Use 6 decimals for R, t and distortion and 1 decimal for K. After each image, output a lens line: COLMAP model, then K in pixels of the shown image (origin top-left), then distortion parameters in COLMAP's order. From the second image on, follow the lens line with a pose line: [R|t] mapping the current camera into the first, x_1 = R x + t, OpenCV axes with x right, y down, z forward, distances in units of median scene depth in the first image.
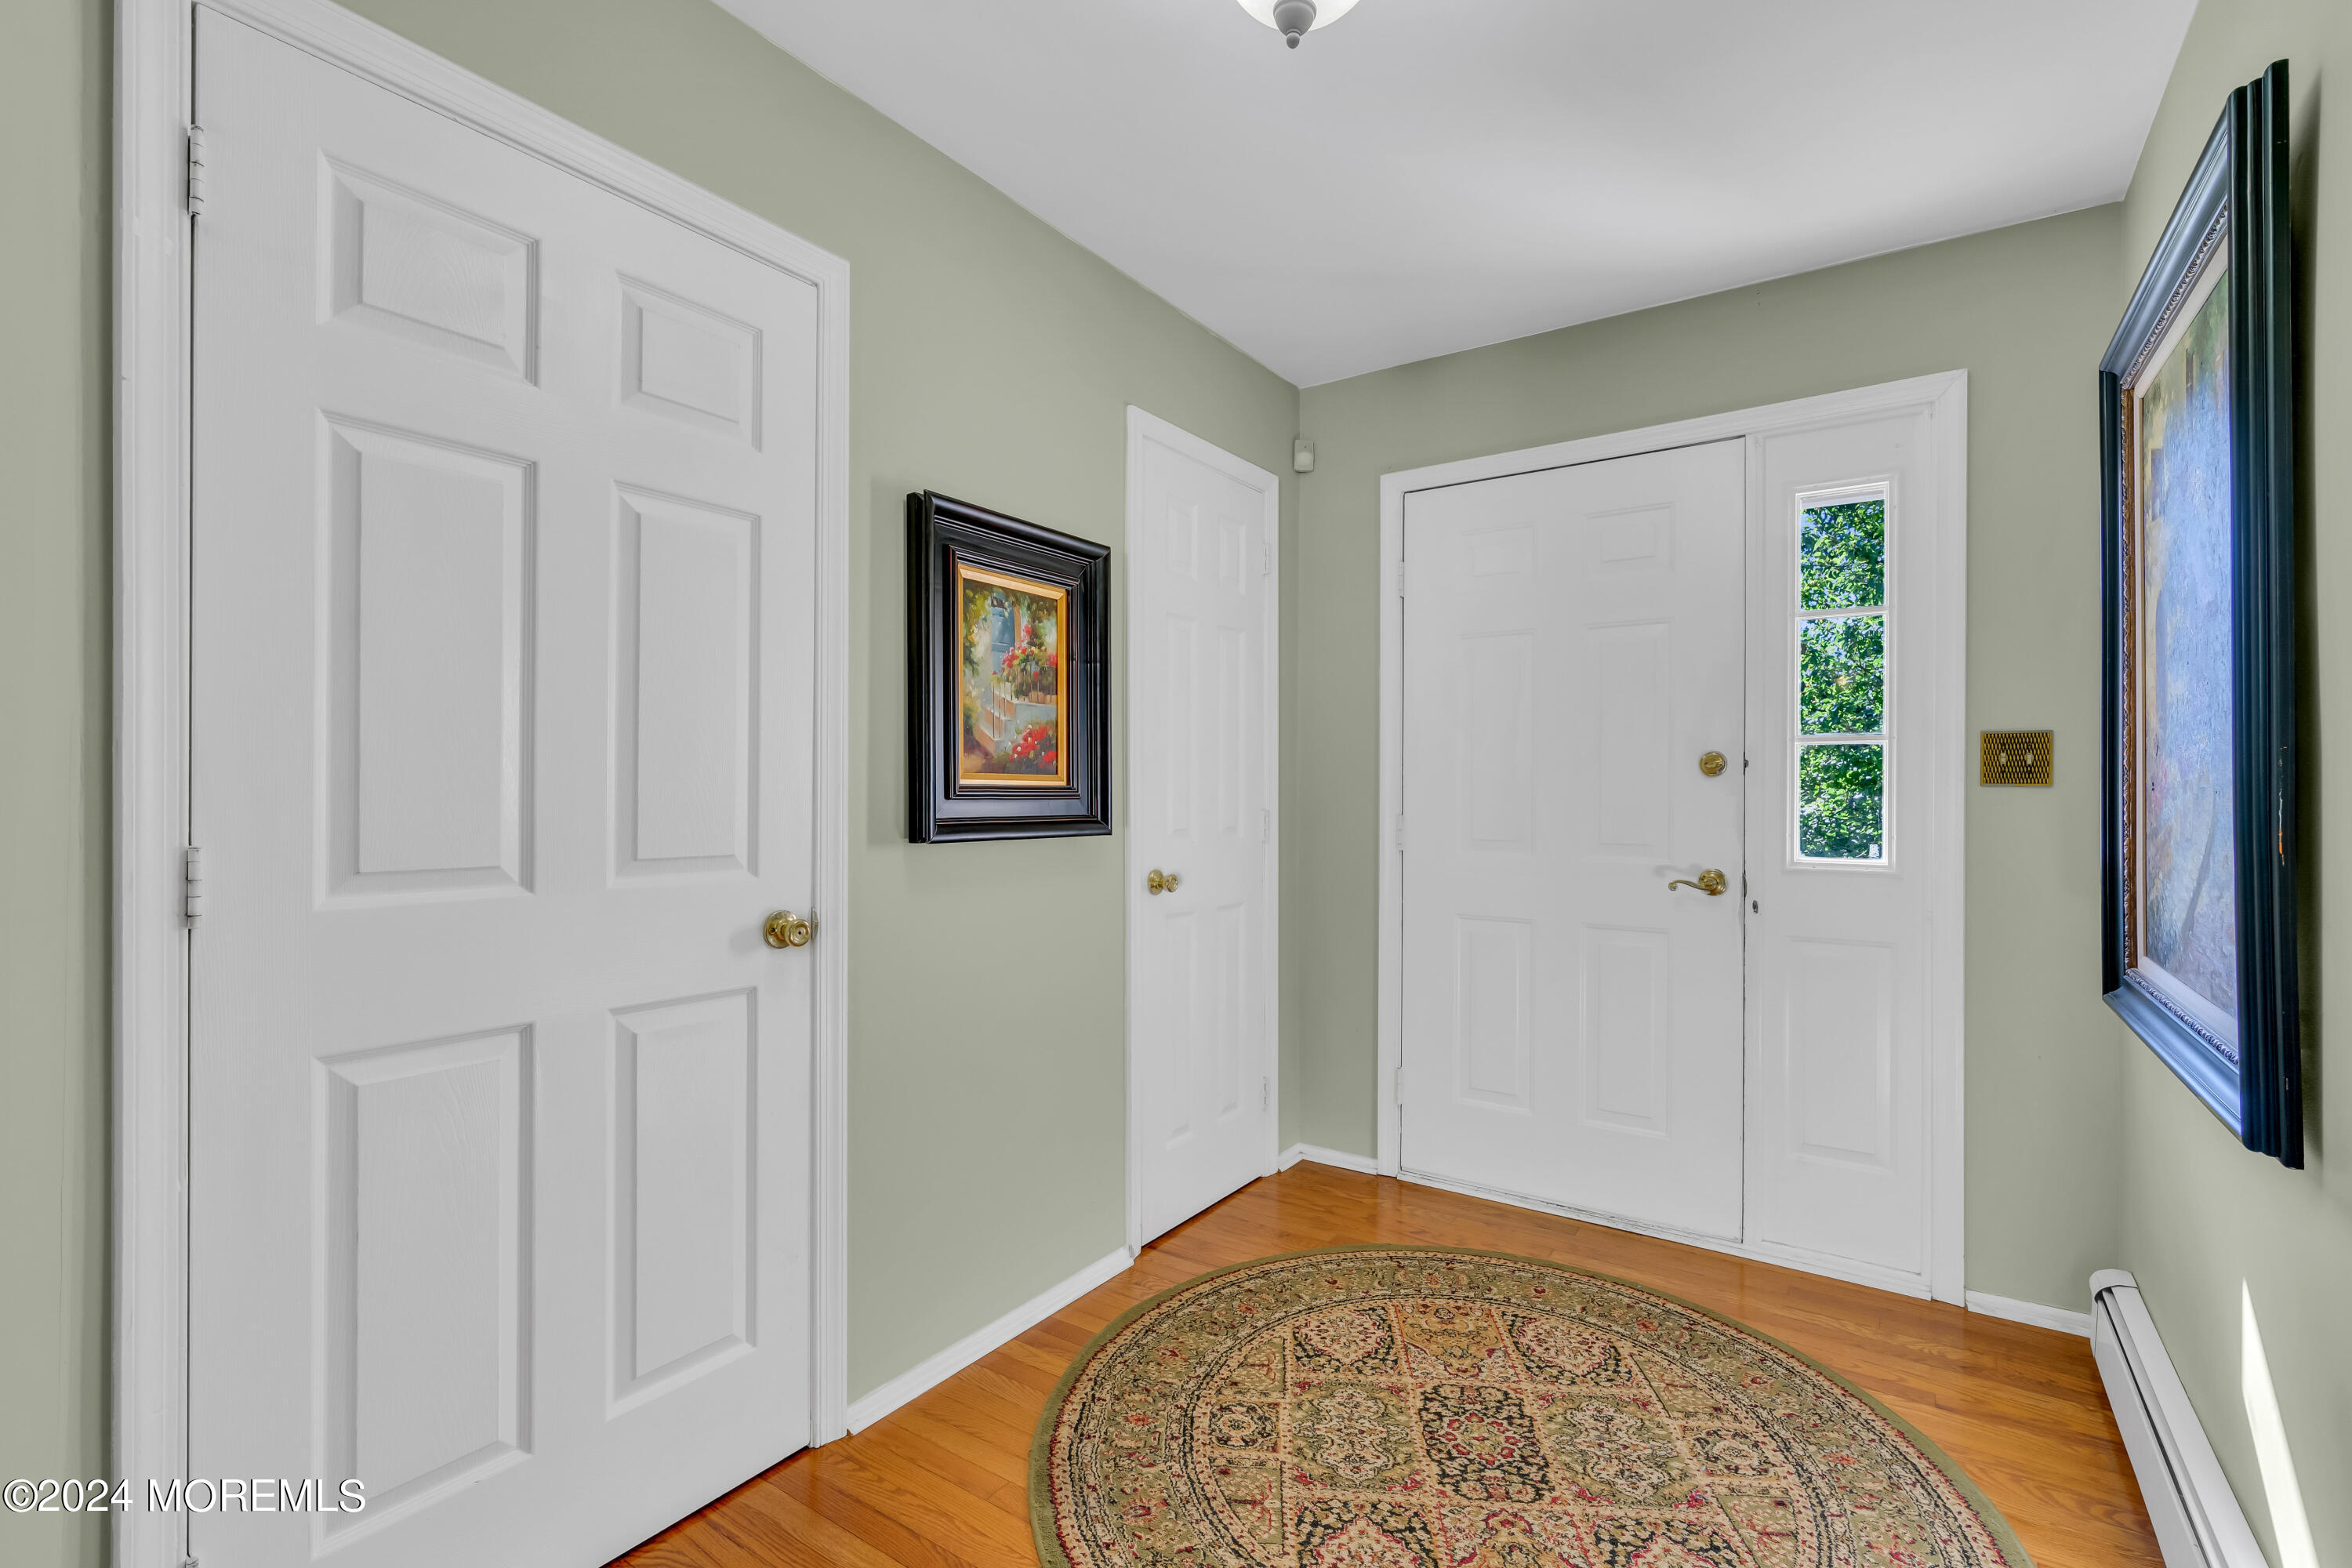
lens RADIAL K [[1060.6, 0, 1166.9], [0, 1060.6, 794.4], [0, 0, 1]] dist [-0.002680, 0.002111]
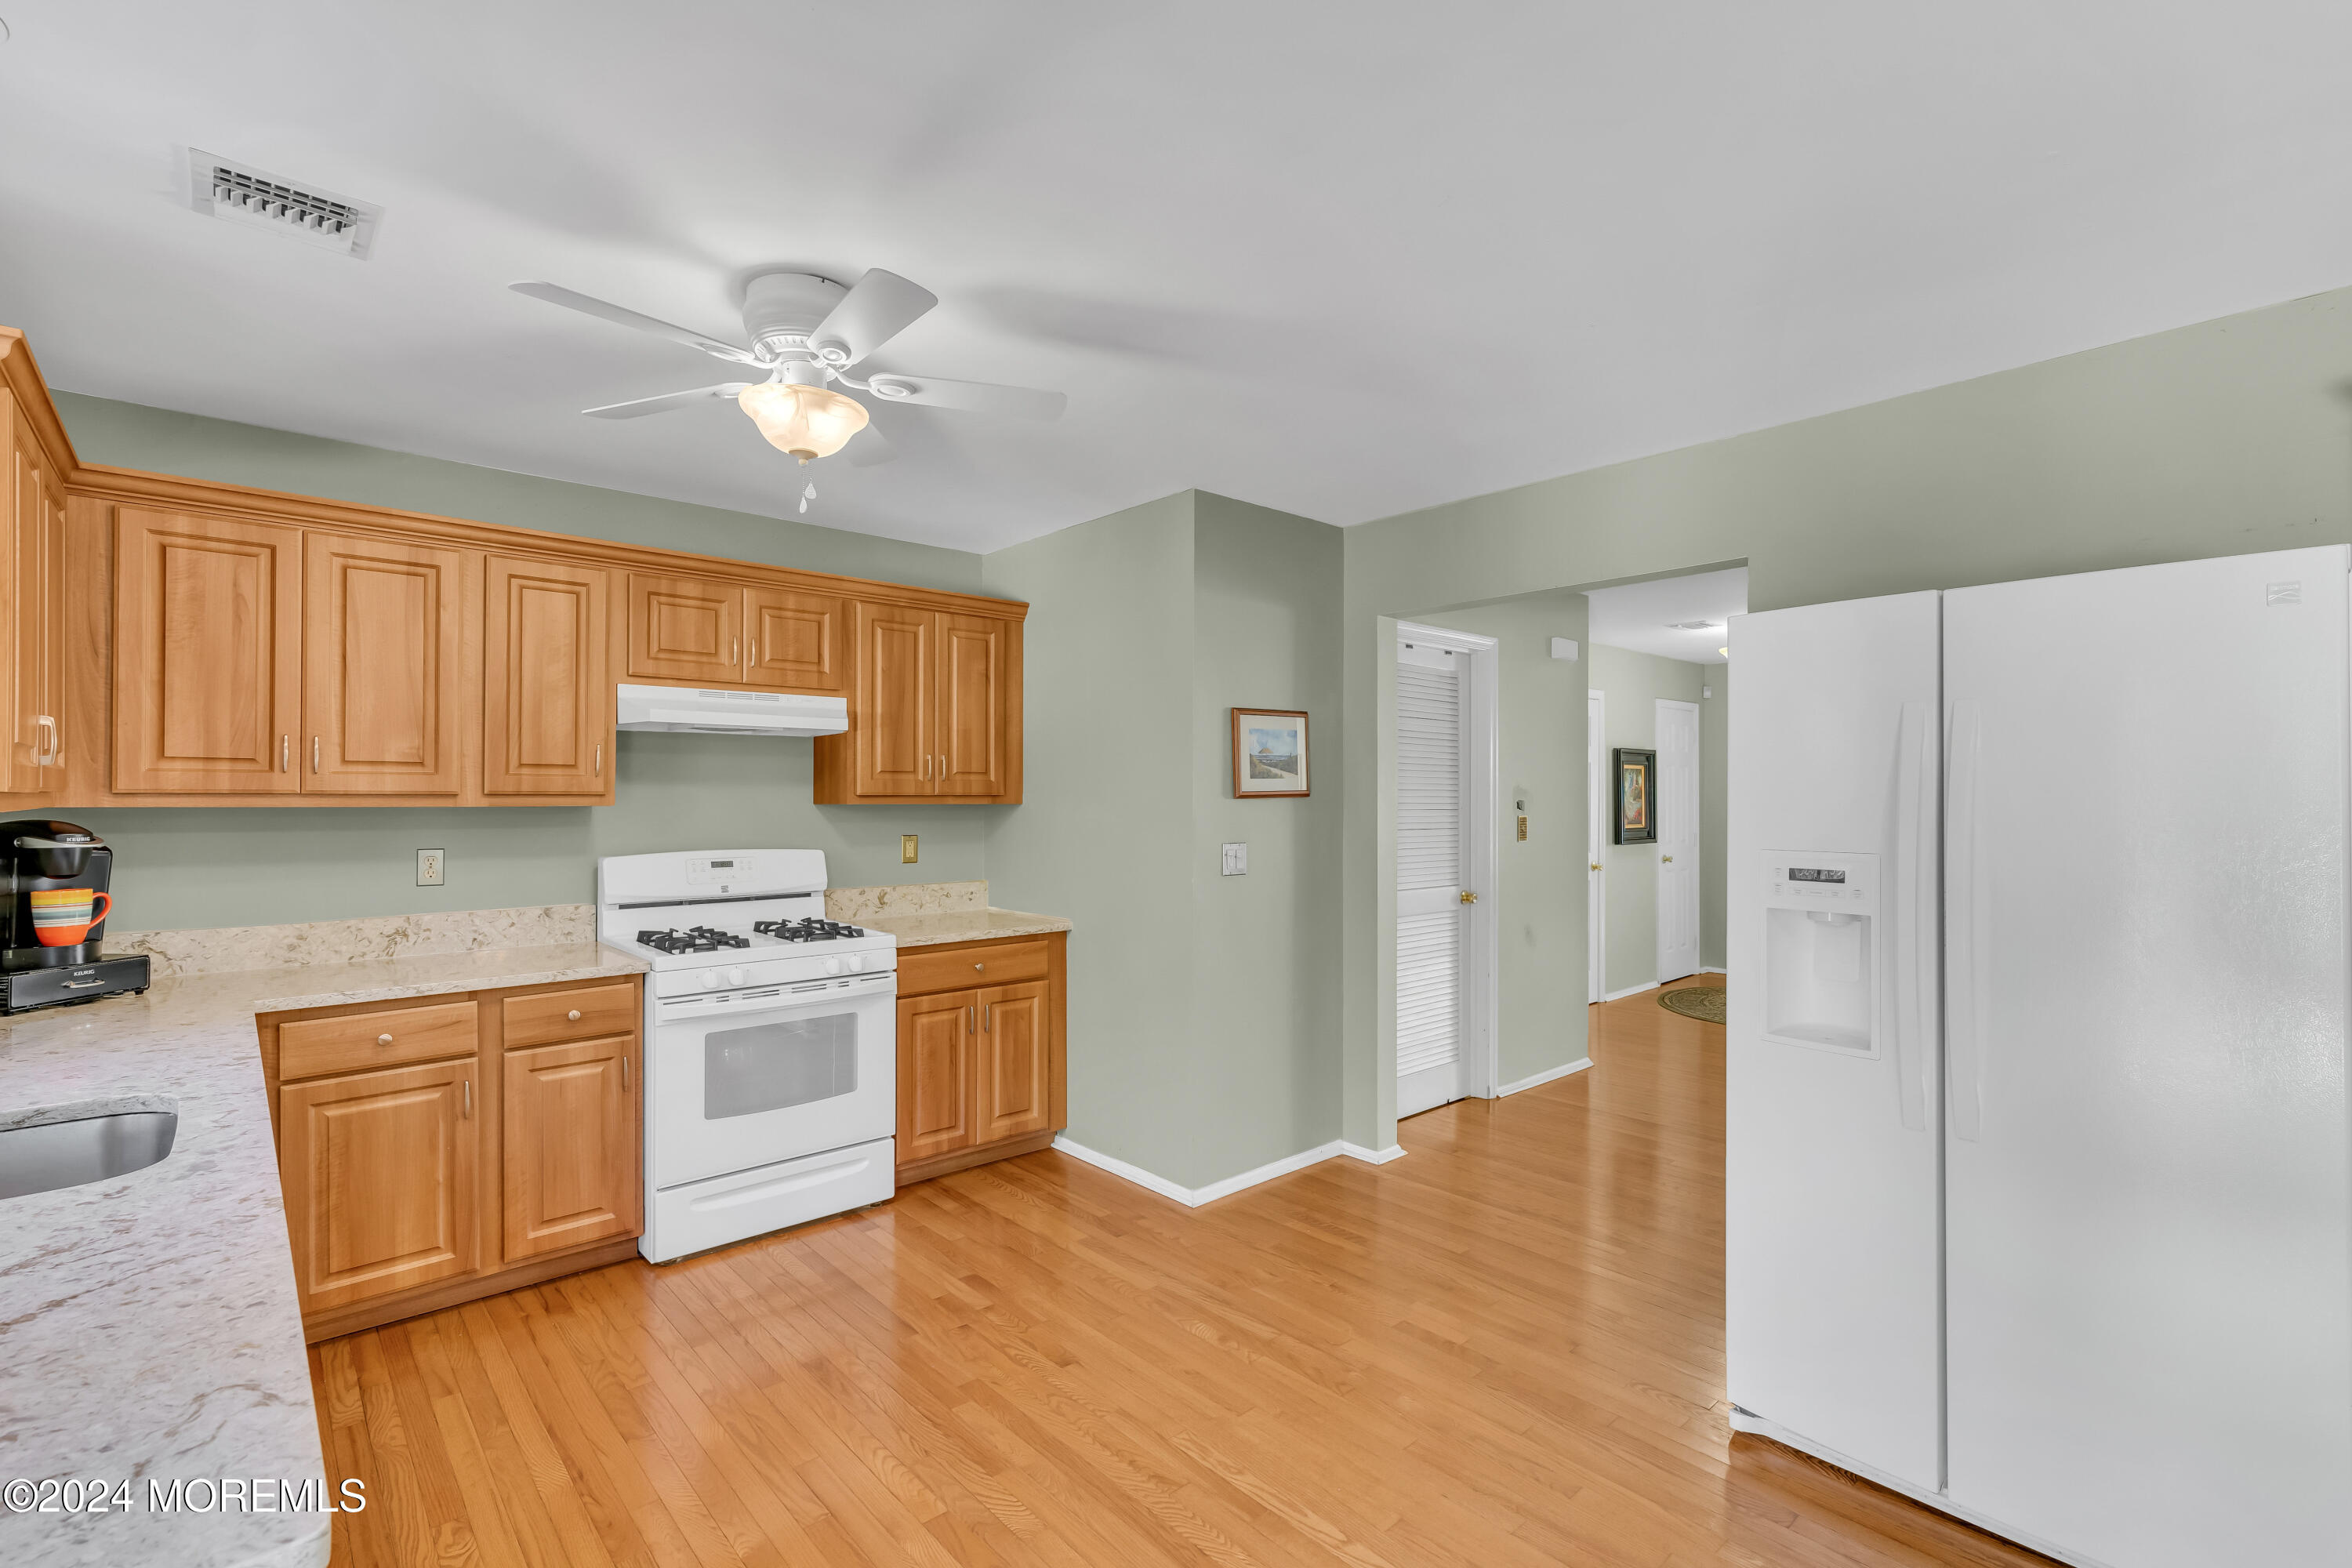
lens RADIAL K [[1060.6, 0, 1192.7], [0, 1060.6, 780.3], [0, 0, 1]] dist [-0.002680, 0.002111]
pose [[0.975264, -0.006015, -0.220960, -0.712098], [0.002760, 0.999883, -0.015034, -0.104011], [0.221025, 0.014052, 0.975167, -2.403167]]
